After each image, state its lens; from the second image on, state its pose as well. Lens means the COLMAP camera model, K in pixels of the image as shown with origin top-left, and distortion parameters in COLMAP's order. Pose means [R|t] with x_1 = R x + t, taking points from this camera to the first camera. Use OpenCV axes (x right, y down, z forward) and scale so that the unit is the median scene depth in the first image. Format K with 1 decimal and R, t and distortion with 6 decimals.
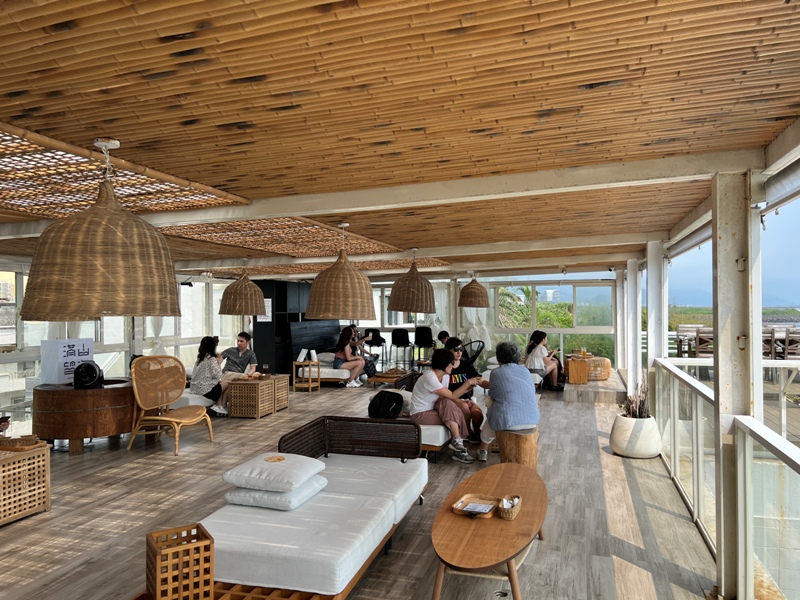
lens RADIAL K [[600.2, 0, 399.3], [0, 600.2, 306.7], [0, 0, 1]] dist [0.056593, -0.064396]
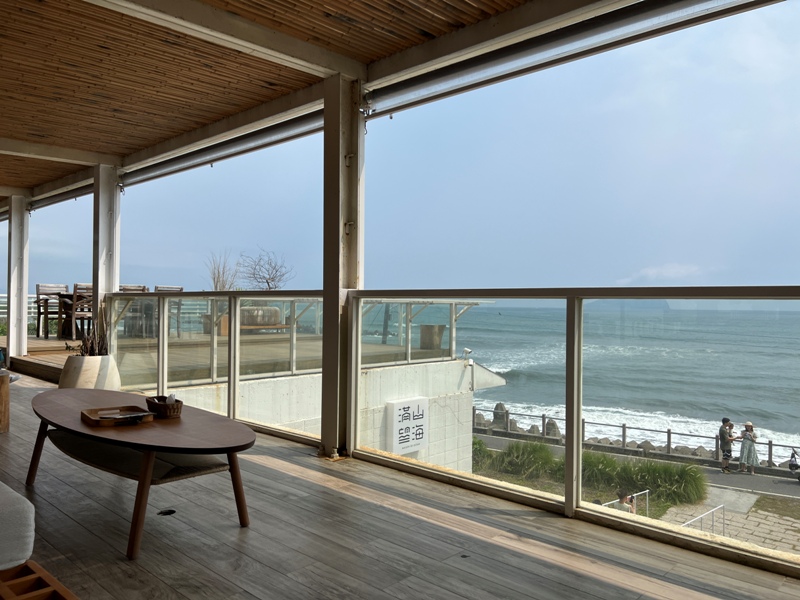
lens RADIAL K [[600.2, 0, 399.3], [0, 600.2, 306.7], [0, 0, 1]] dist [0.056593, -0.064396]
pose [[0.442973, 0.008823, 0.896491, -0.265667], [-0.013965, 0.999898, -0.002941, 0.133348], [-0.896426, -0.011216, 0.443052, 0.250394]]
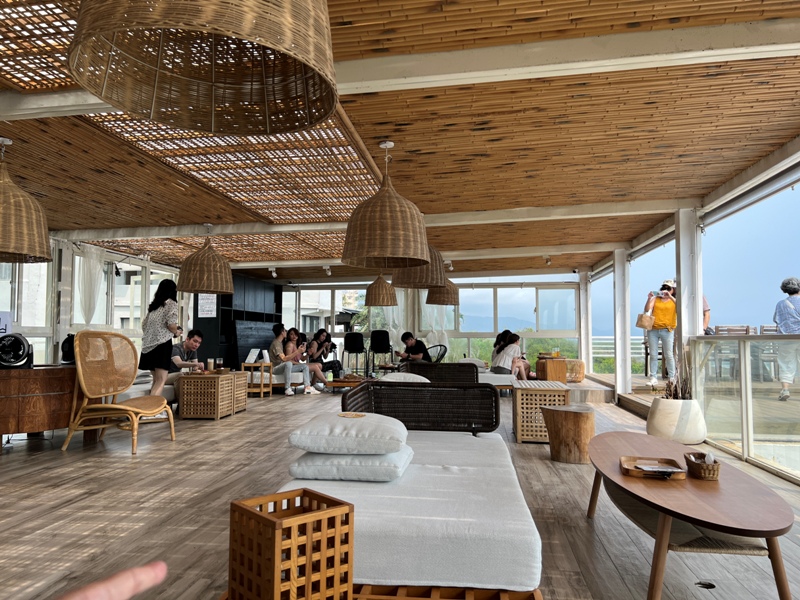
lens RADIAL K [[600.2, 0, 399.3], [0, 600.2, 306.7], [0, 0, 1]] dist [0.056593, -0.064396]
pose [[0.987048, 0.016308, 0.159596, -0.201559], [-0.007595, 0.998454, -0.055057, 0.122769], [-0.160247, 0.053132, 0.985646, 0.217414]]
